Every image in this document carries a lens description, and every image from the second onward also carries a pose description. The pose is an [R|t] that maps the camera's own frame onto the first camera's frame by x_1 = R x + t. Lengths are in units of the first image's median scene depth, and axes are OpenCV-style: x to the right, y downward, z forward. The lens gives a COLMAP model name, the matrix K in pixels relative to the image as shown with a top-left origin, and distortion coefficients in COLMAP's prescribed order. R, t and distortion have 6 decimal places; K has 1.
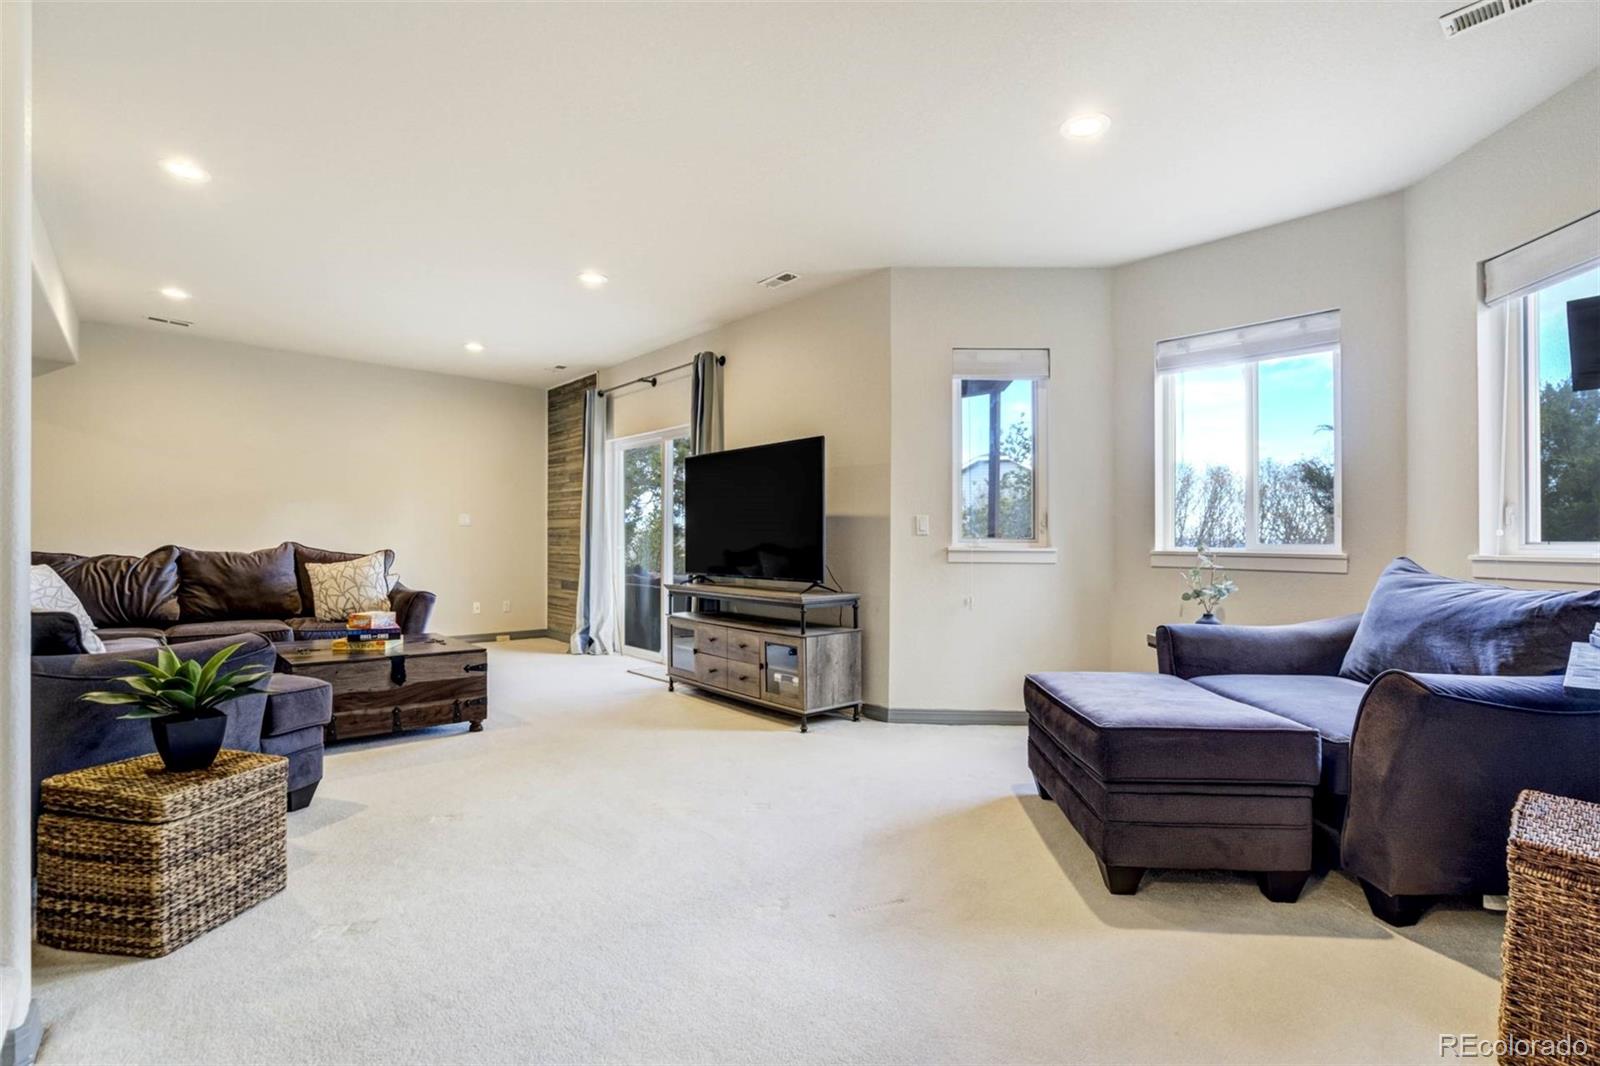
lens RADIAL K [[759.2, 0, 799.6], [0, 759.2, 541.8], [0, 0, 1]] dist [-0.034467, 0.027730]
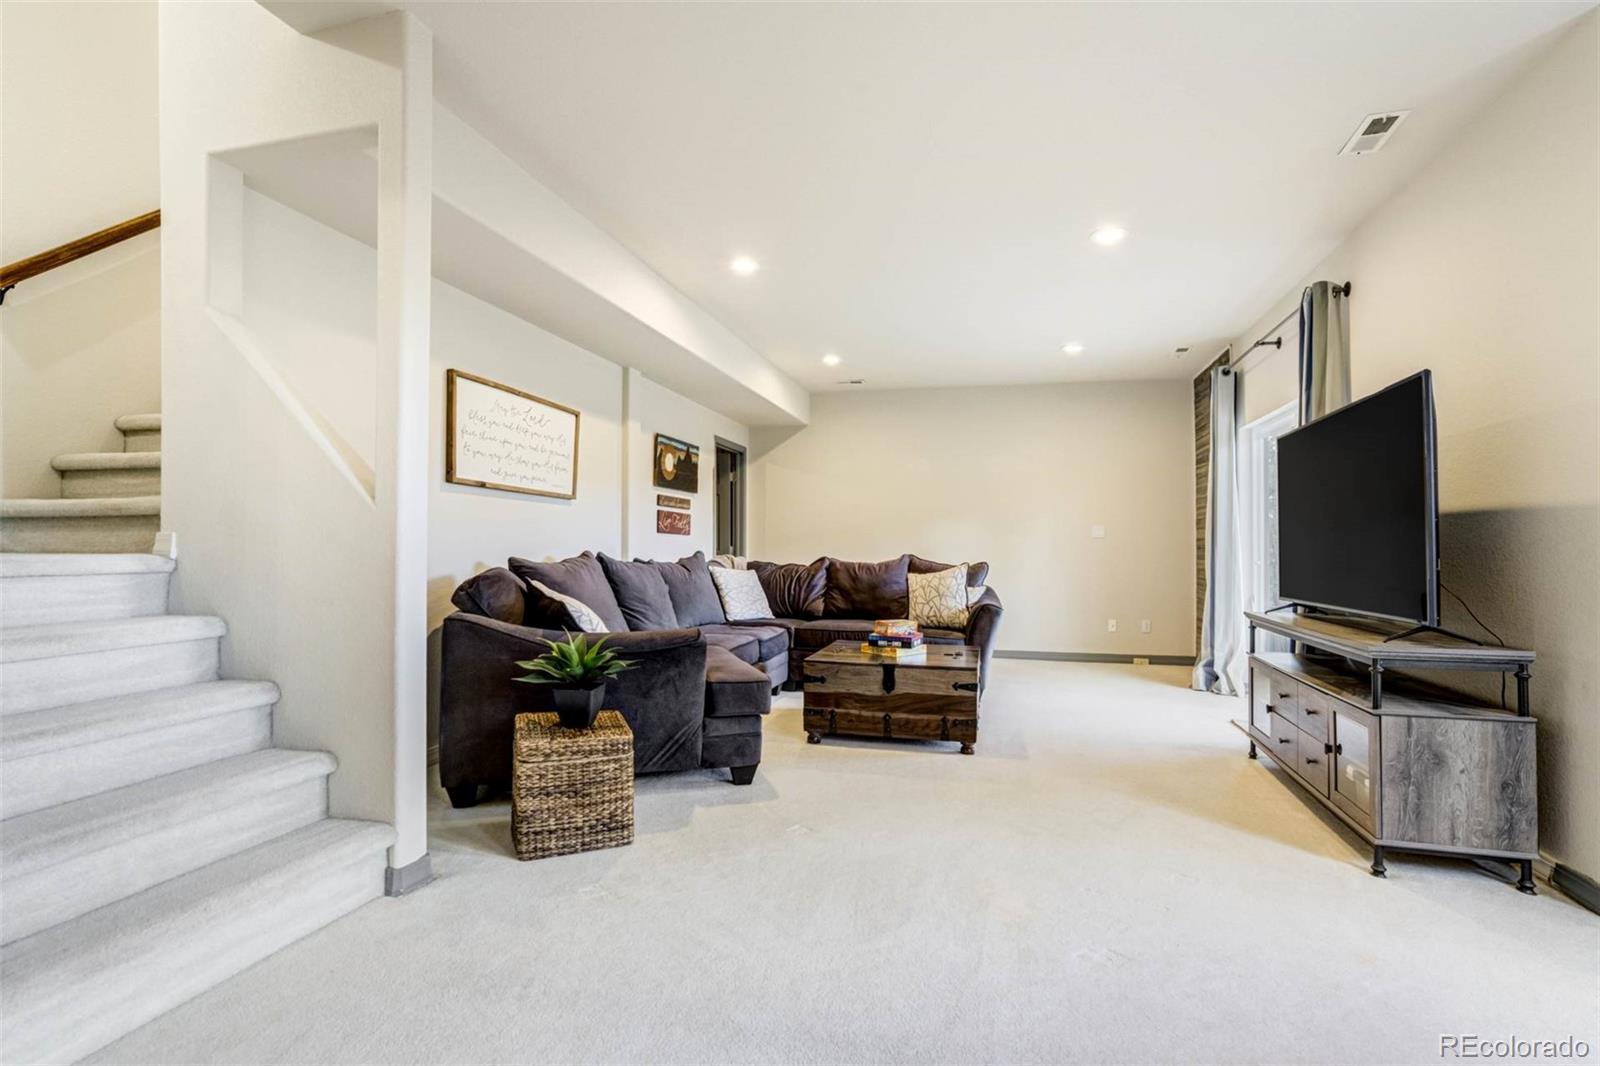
lens RADIAL K [[759.2, 0, 799.6], [0, 759.2, 541.8], [0, 0, 1]] dist [-0.034467, 0.027730]
pose [[0.557615, -0.012591, -0.830004, 0.247519], [-0.002614, 0.999853, -0.016924, 0.001420], [0.830096, 0.011606, 0.557500, 0.294432]]
